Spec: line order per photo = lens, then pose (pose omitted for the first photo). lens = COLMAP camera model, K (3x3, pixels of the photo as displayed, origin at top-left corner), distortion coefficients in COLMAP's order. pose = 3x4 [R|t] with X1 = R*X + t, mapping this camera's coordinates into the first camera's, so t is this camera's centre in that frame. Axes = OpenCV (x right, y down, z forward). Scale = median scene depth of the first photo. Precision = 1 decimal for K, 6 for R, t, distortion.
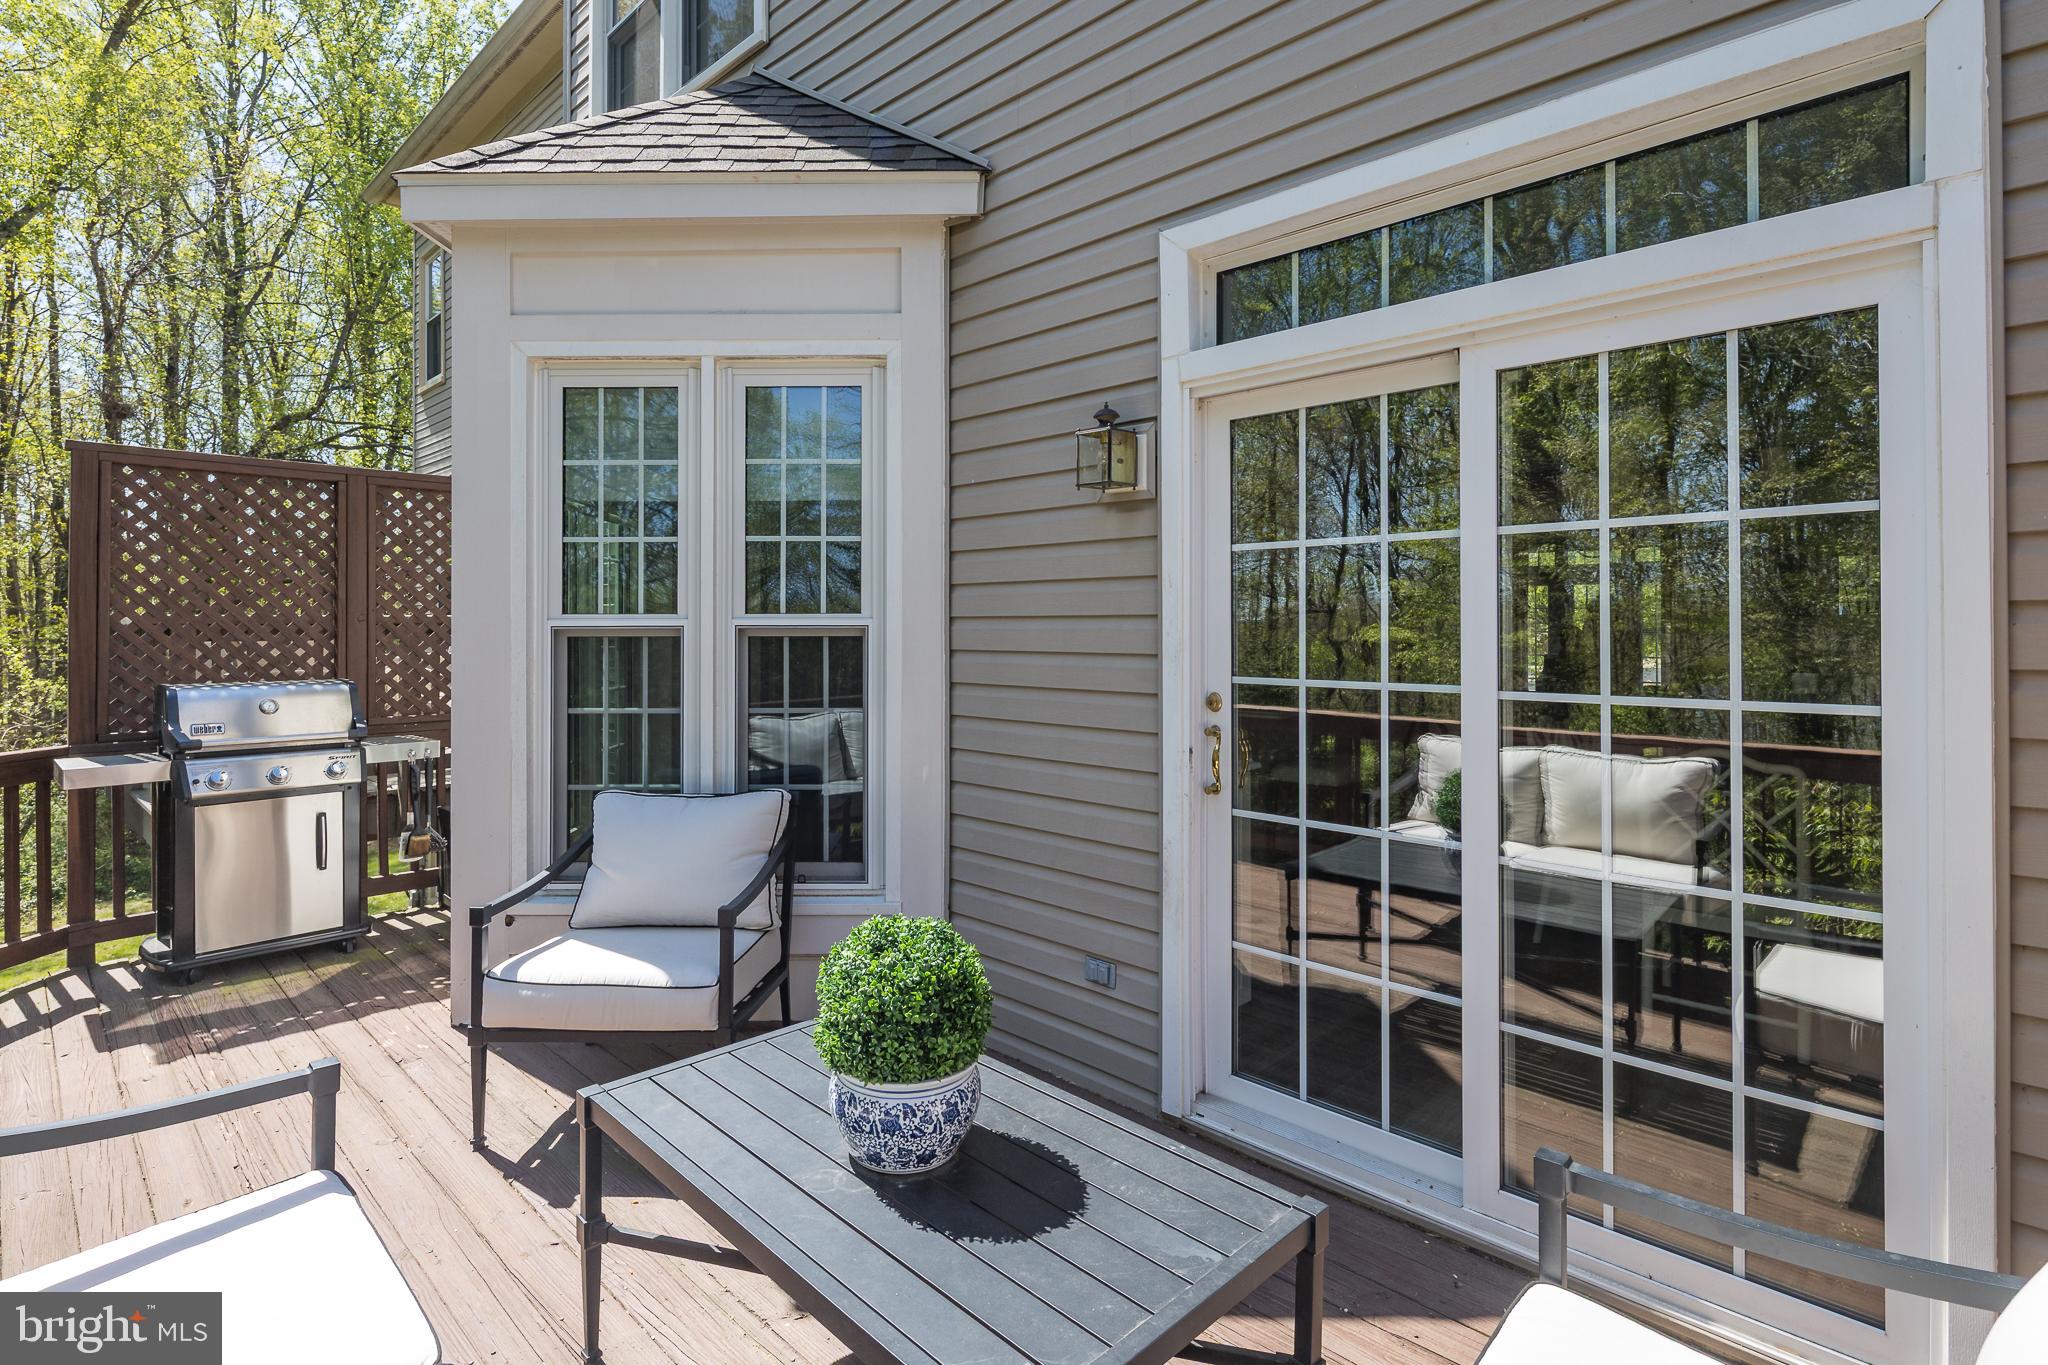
lens RADIAL K [[1000.4, 0, 1041.7], [0, 1000.4, 627.0], [0, 0, 1]] dist [-0.002322, -0.001427]
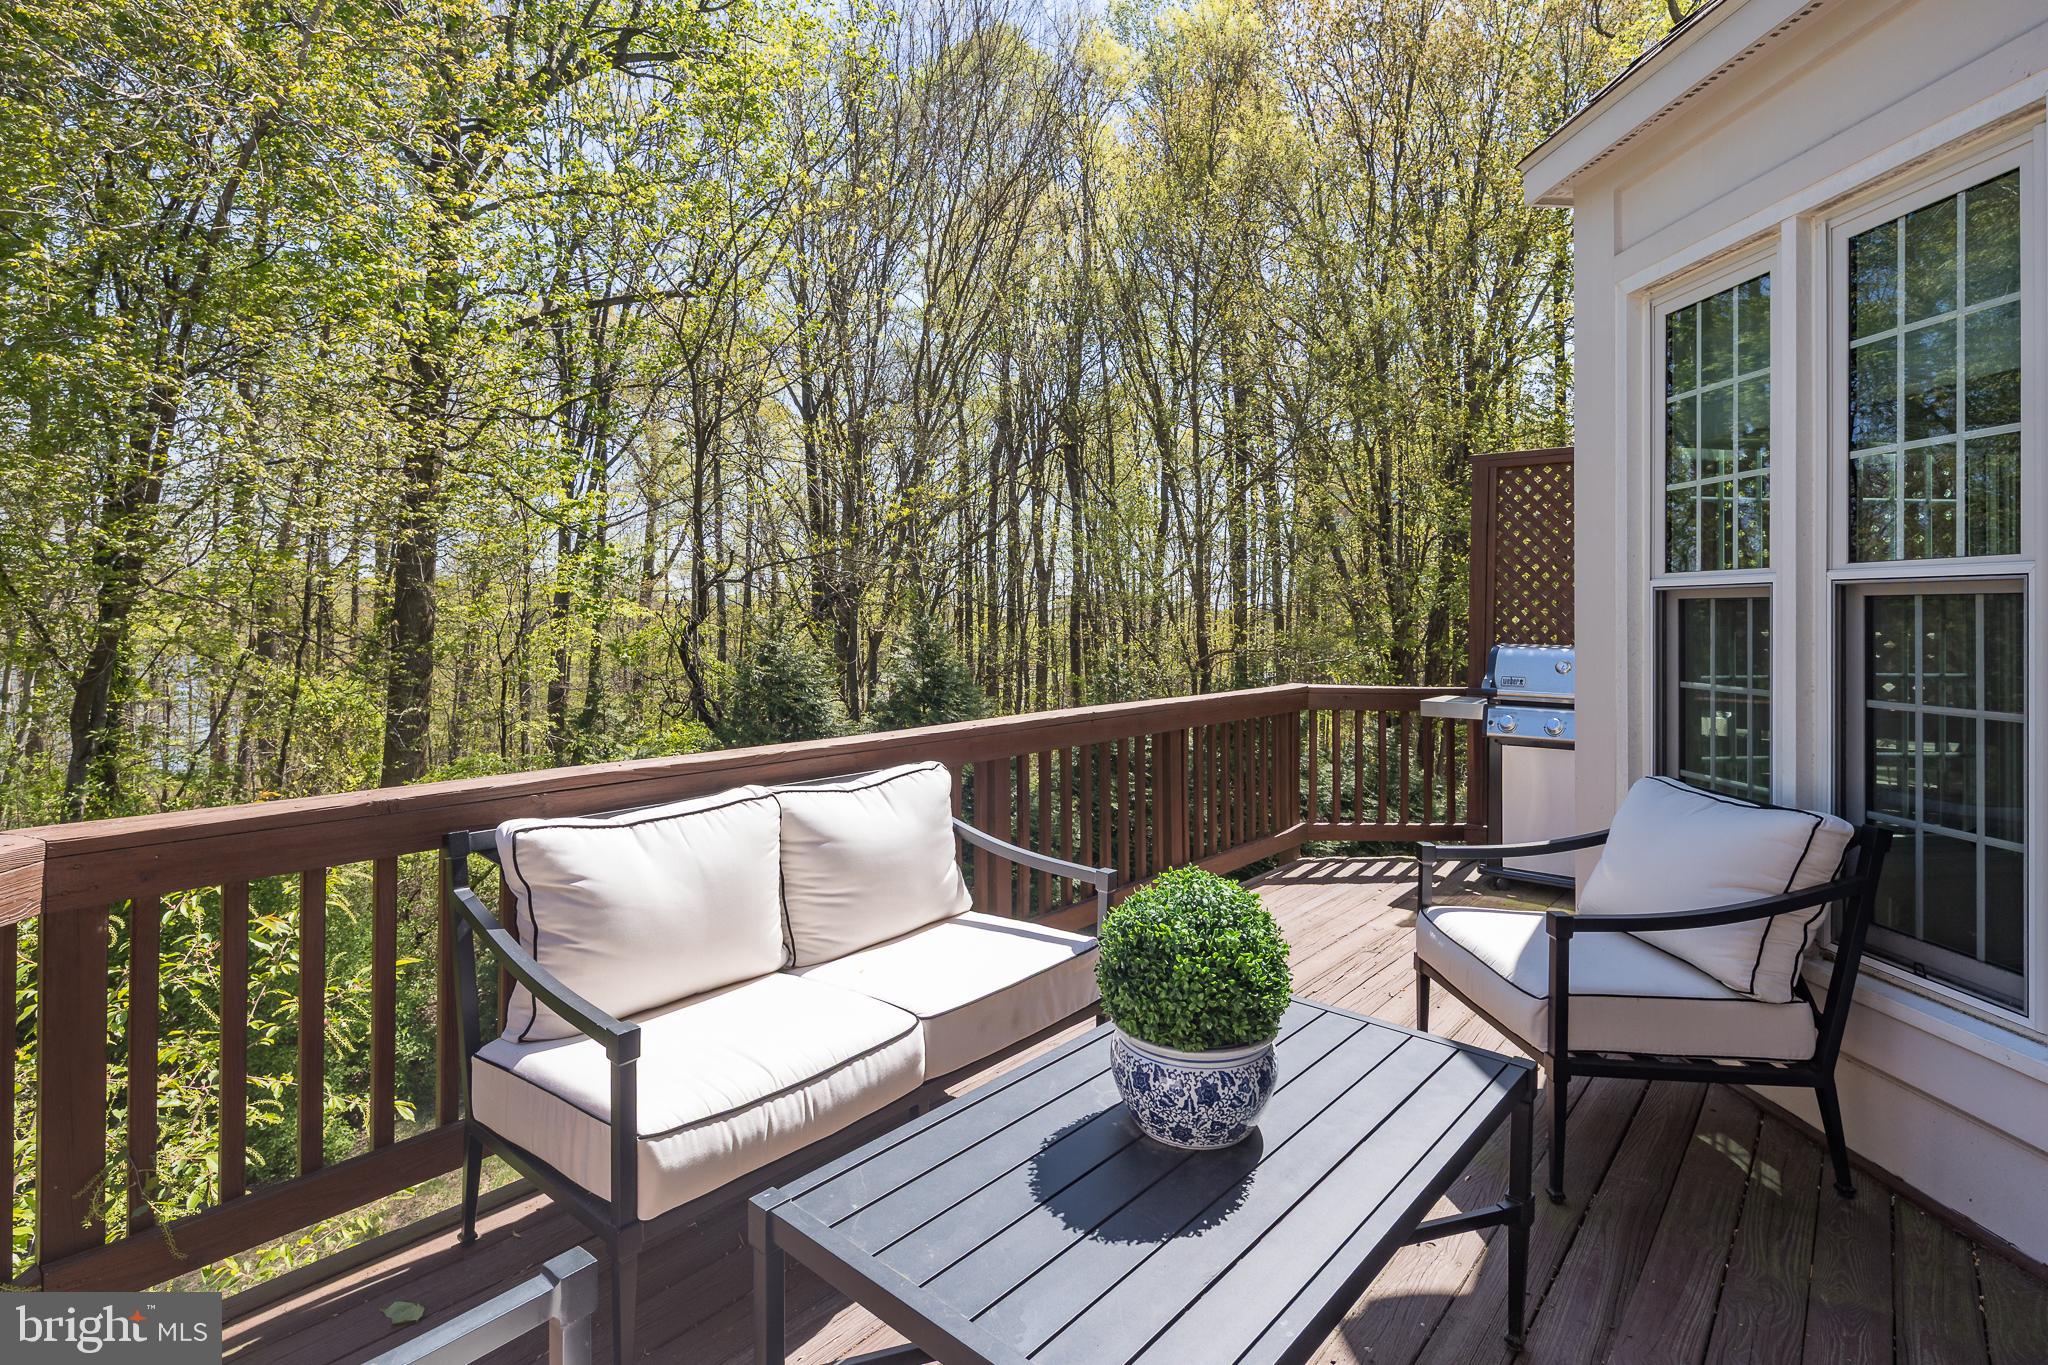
lens RADIAL K [[1000.4, 0, 991.8], [0, 1000.4, 612.1], [0, 0, 1]] dist [-0.002322, -0.001427]
pose [[0.052496, 0.003438, -0.998615, 0.373222], [-0.007400, 0.999968, 0.003054, 0.023736], [0.998594, 0.007229, 0.052520, 0.368219]]
